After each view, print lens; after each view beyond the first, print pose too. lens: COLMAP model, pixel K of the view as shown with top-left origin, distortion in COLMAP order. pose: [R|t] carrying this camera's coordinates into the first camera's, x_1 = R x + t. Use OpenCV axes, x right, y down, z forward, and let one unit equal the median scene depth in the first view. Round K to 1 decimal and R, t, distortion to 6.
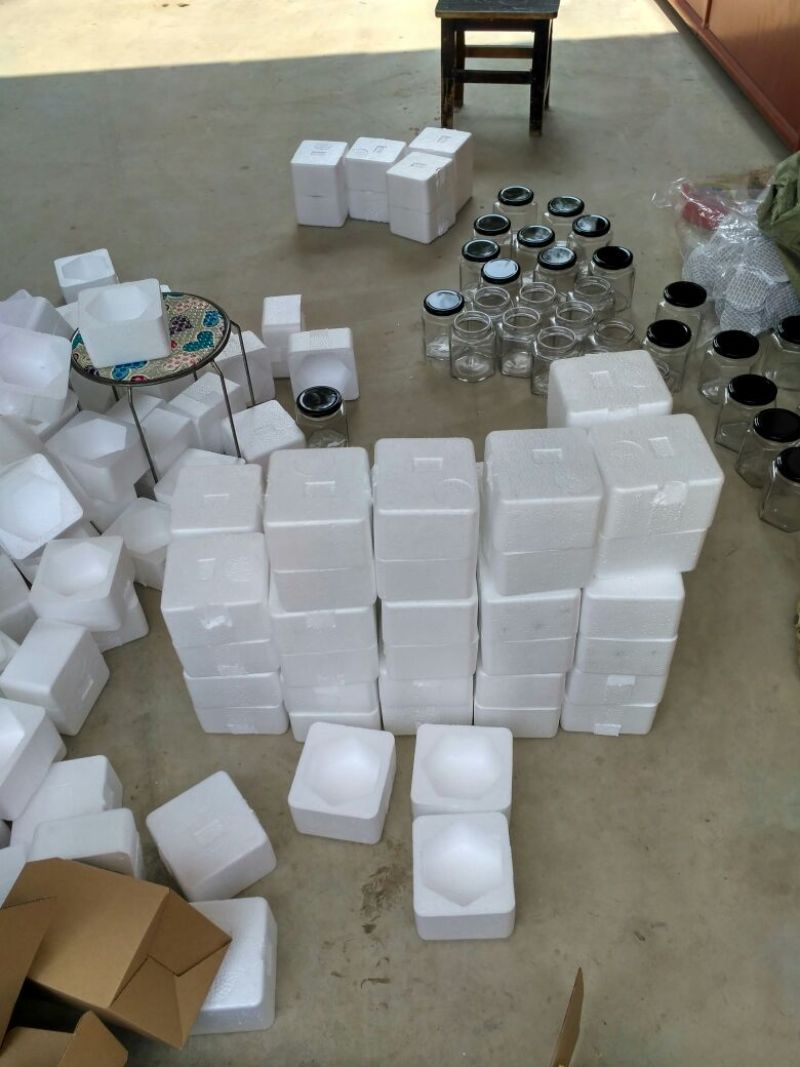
lens RADIAL K [[923.8, 0, 397.4], [0, 923.8, 532.8], [0, 0, 1]] dist [0.003776, -0.018749]
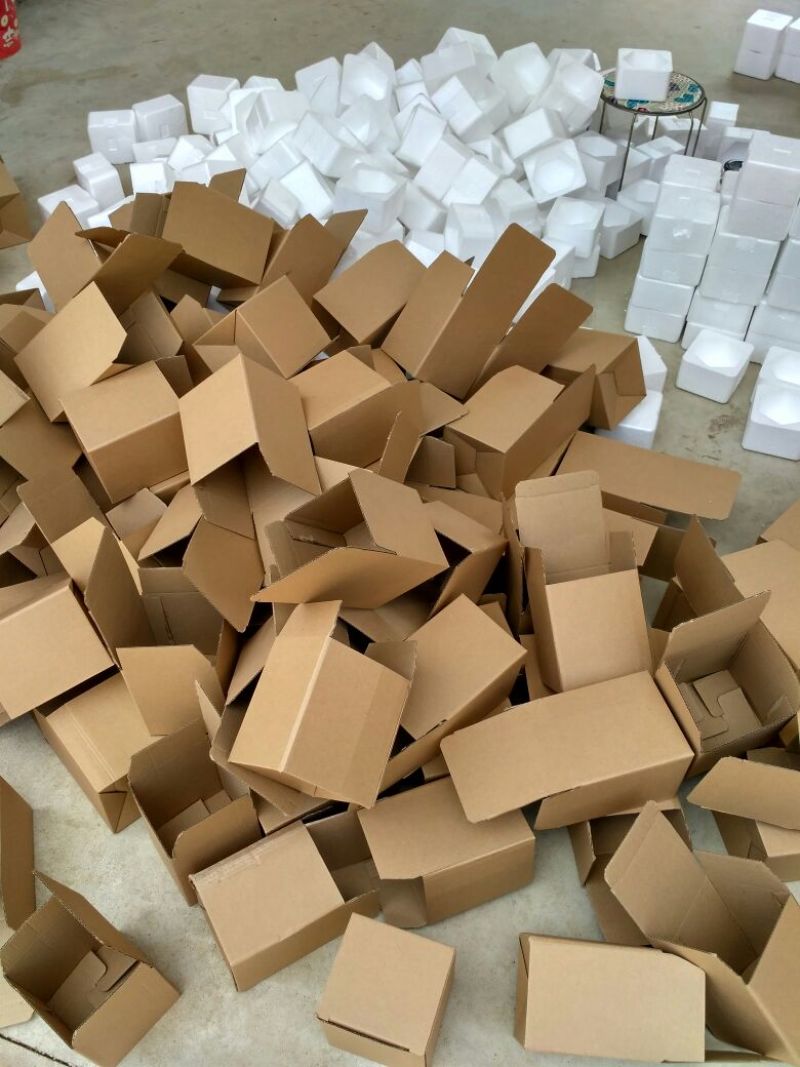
lens RADIAL K [[923.8, 0, 403.7], [0, 923.8, 535.2], [0, 0, 1]] dist [0.003776, -0.018749]
pose [[0.931776, 0.304857, -0.197116, -0.130866], [-0.294723, 0.952262, 0.079589, 0.497737], [0.211969, -0.016065, 0.977144, -0.590849]]
